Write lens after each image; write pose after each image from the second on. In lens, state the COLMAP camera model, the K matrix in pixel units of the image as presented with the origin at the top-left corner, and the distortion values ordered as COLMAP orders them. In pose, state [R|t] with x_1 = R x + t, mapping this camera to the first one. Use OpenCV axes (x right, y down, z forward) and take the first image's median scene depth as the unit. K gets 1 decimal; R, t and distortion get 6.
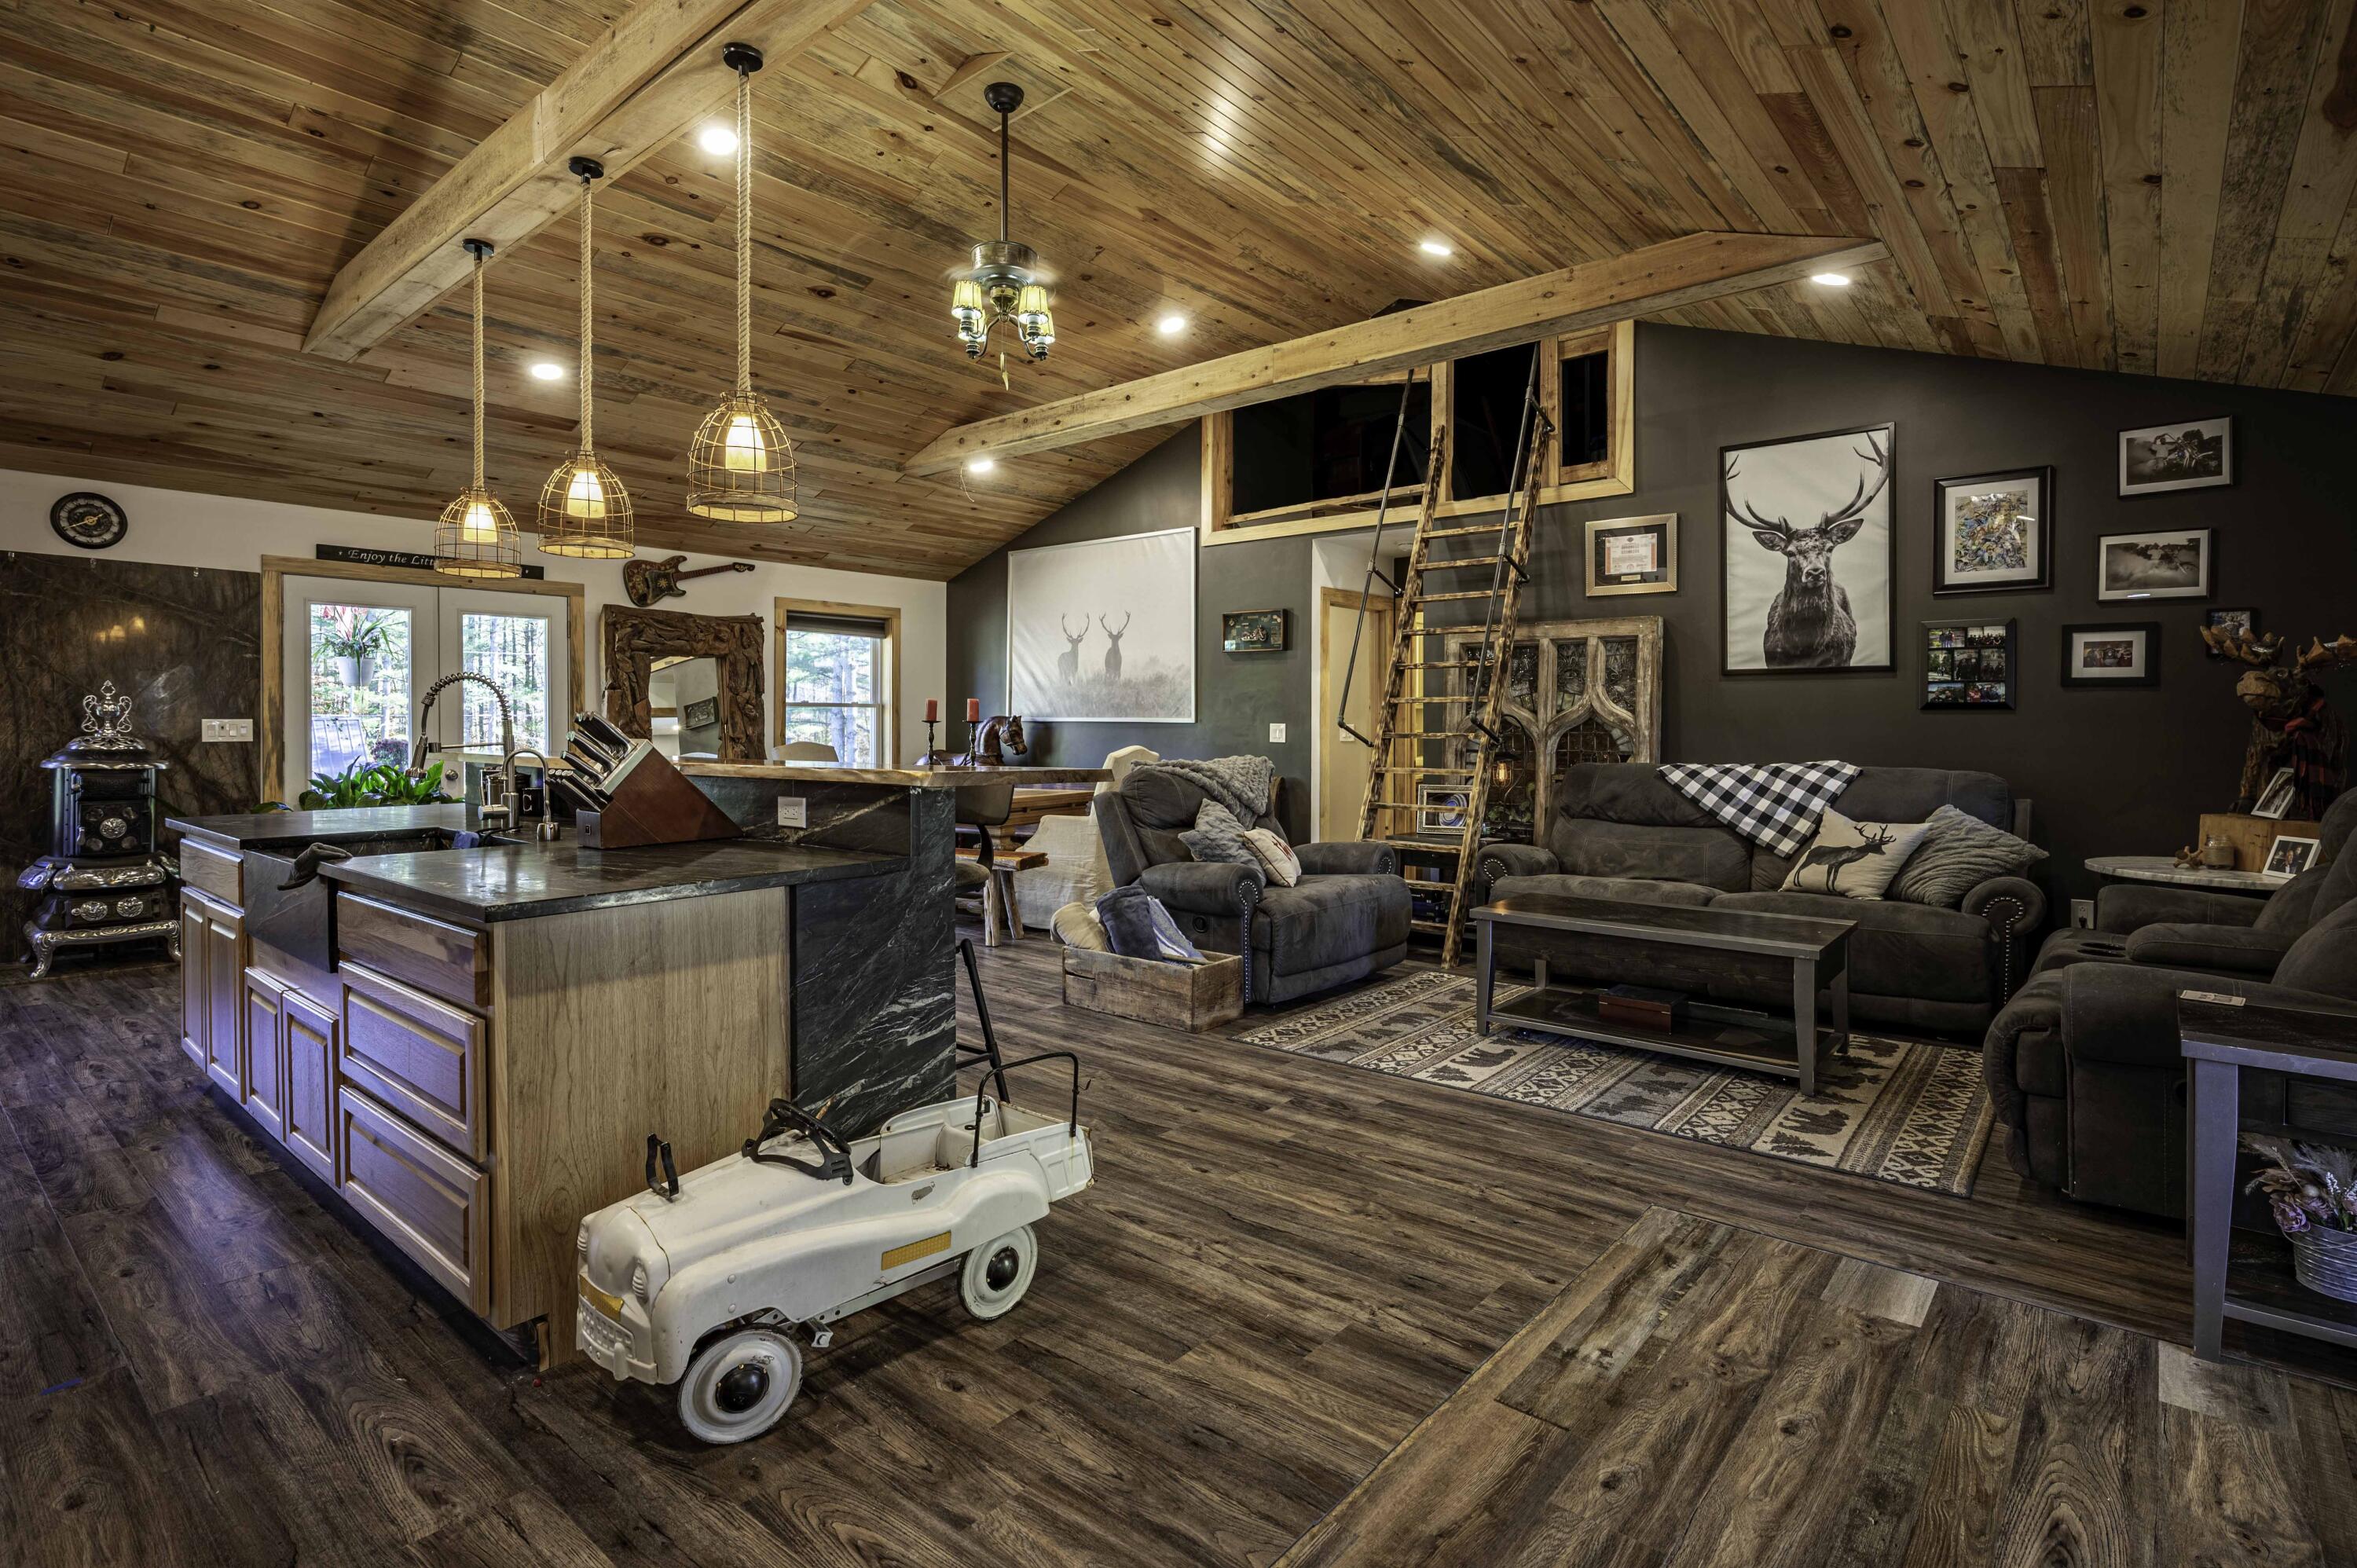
lens RADIAL K [[1151.2, 0, 1177.9], [0, 1151.2, 731.6], [0, 0, 1]] dist [0.000192, 0.000070]
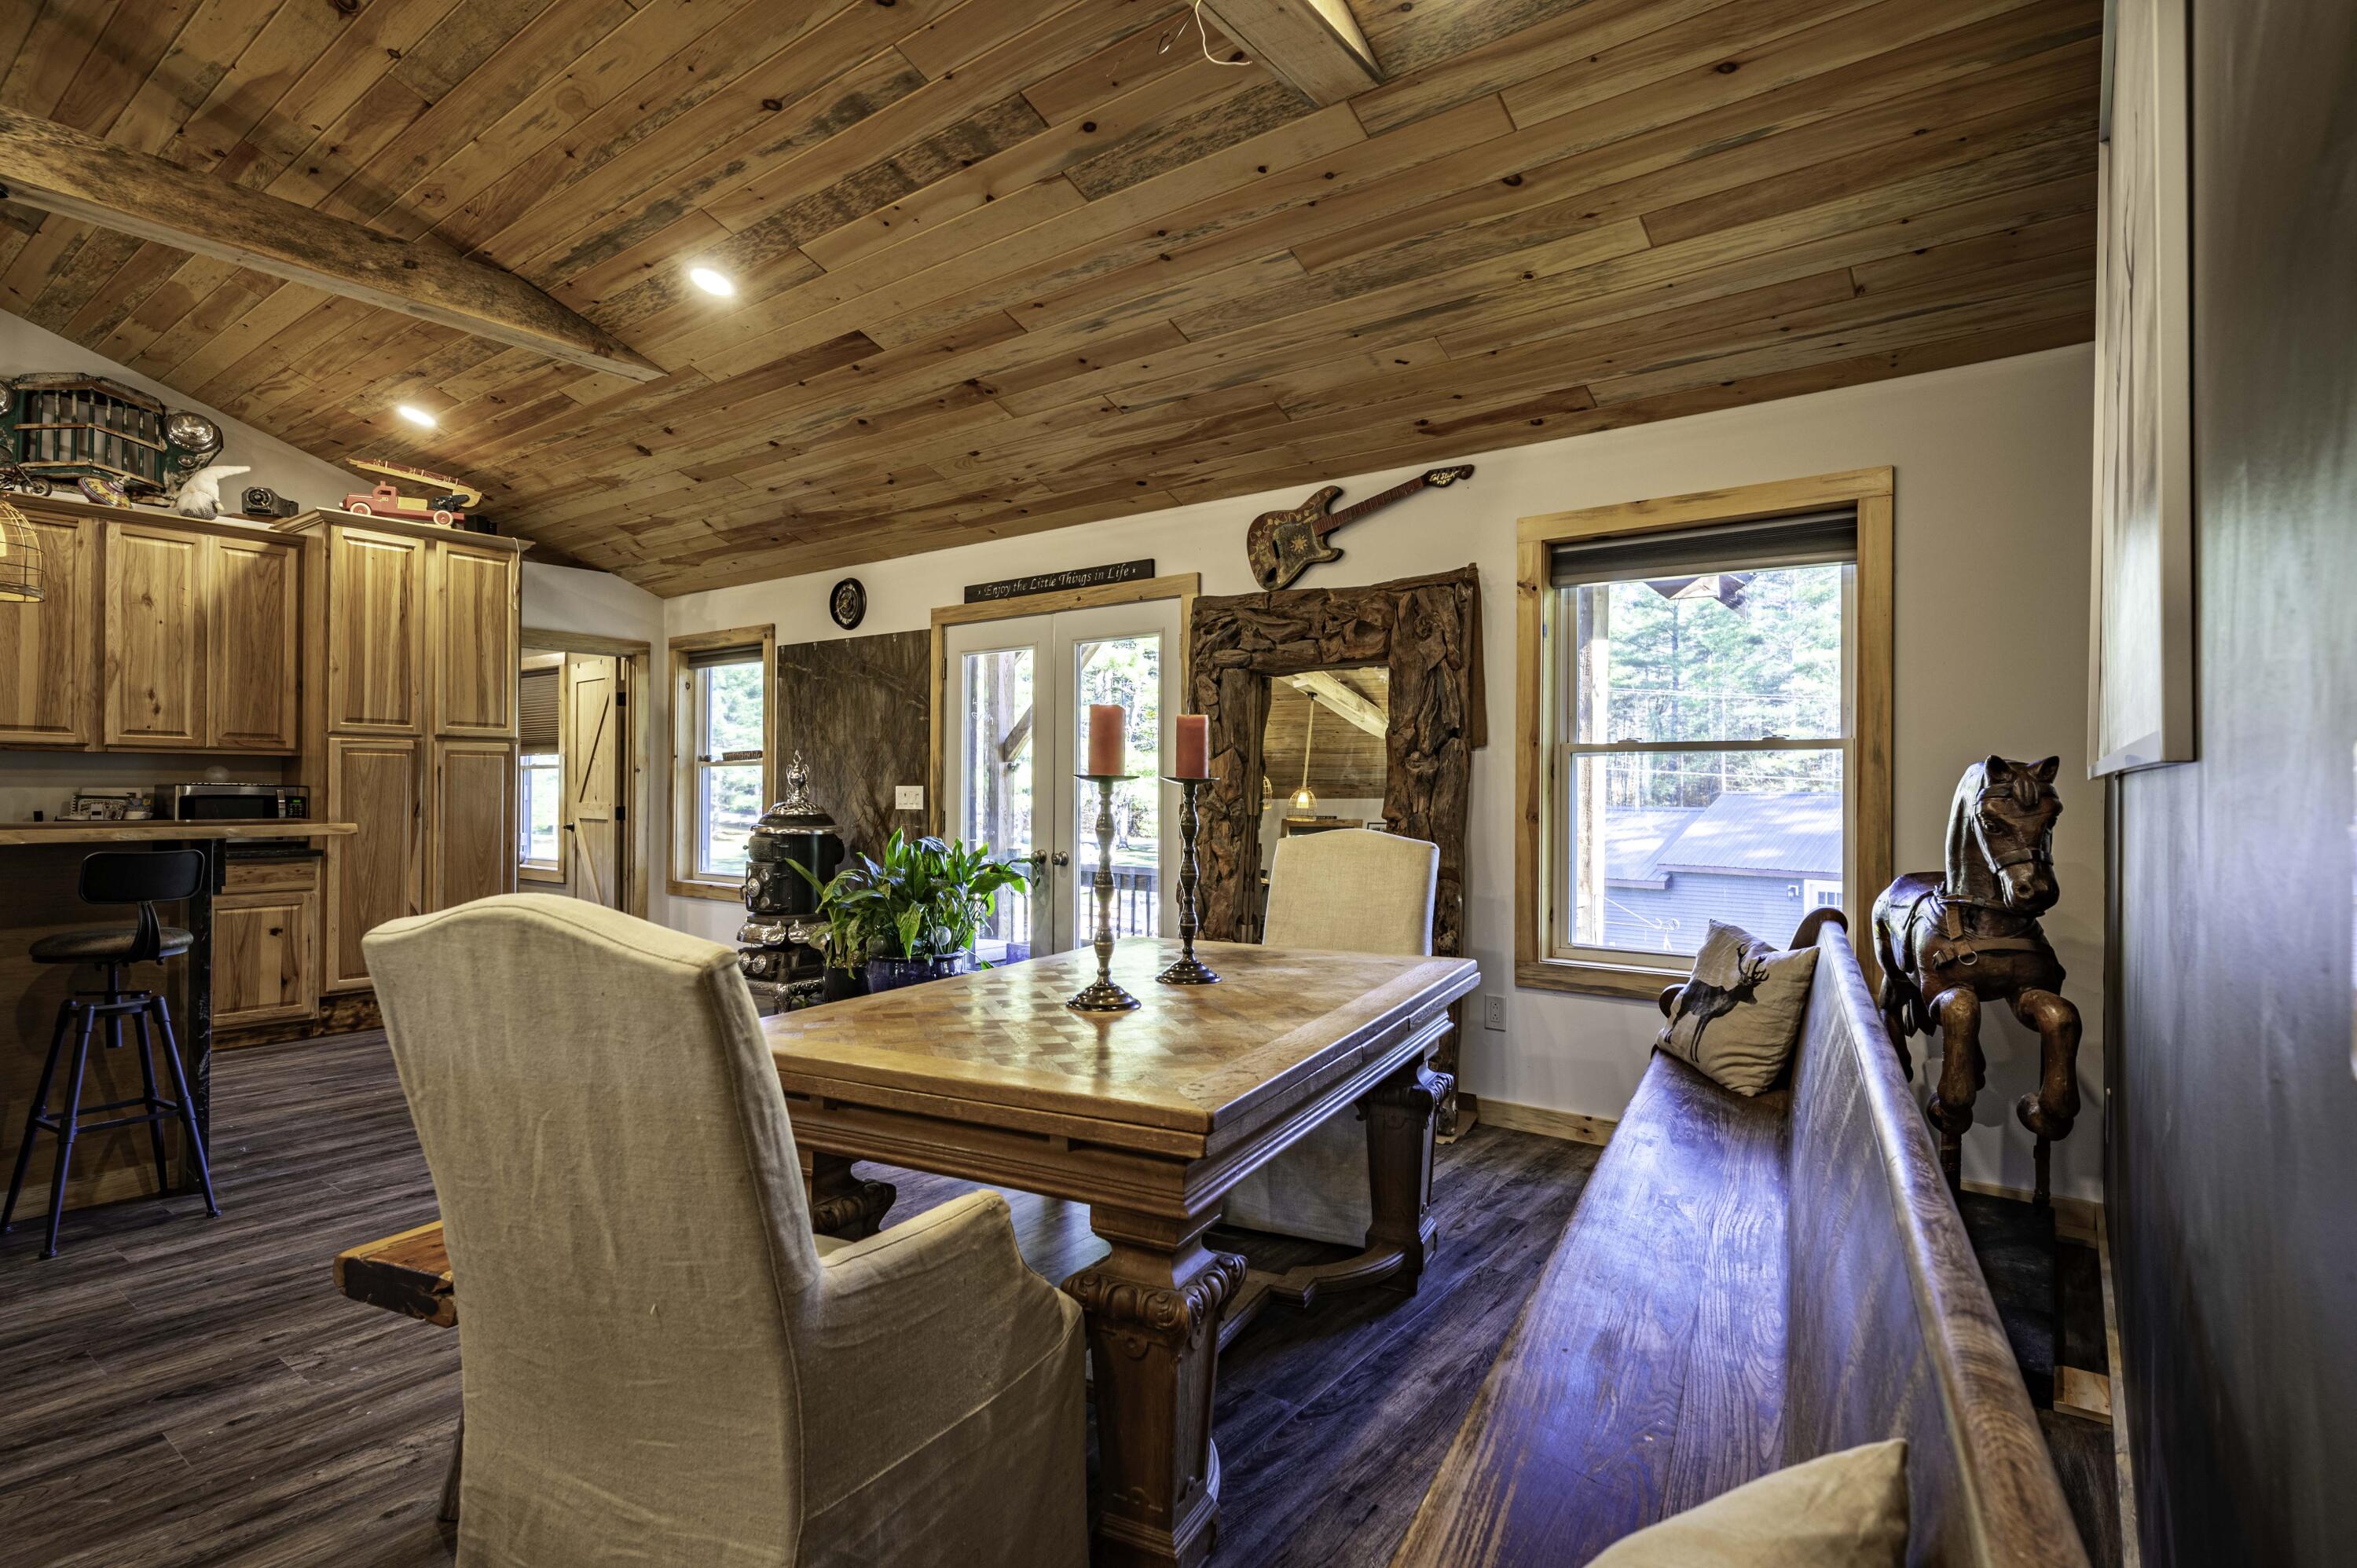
lens RADIAL K [[1167.1, 0, 1178.5], [0, 1167.1, 784.0], [0, 0, 1]] dist [-0.001070, -0.000048]
pose [[0.051022, -0.003610, -0.998691, 0.128576], [-0.007852, 0.999961, -0.004016, -0.008410], [0.998667, 0.008047, 0.050992, 0.956057]]
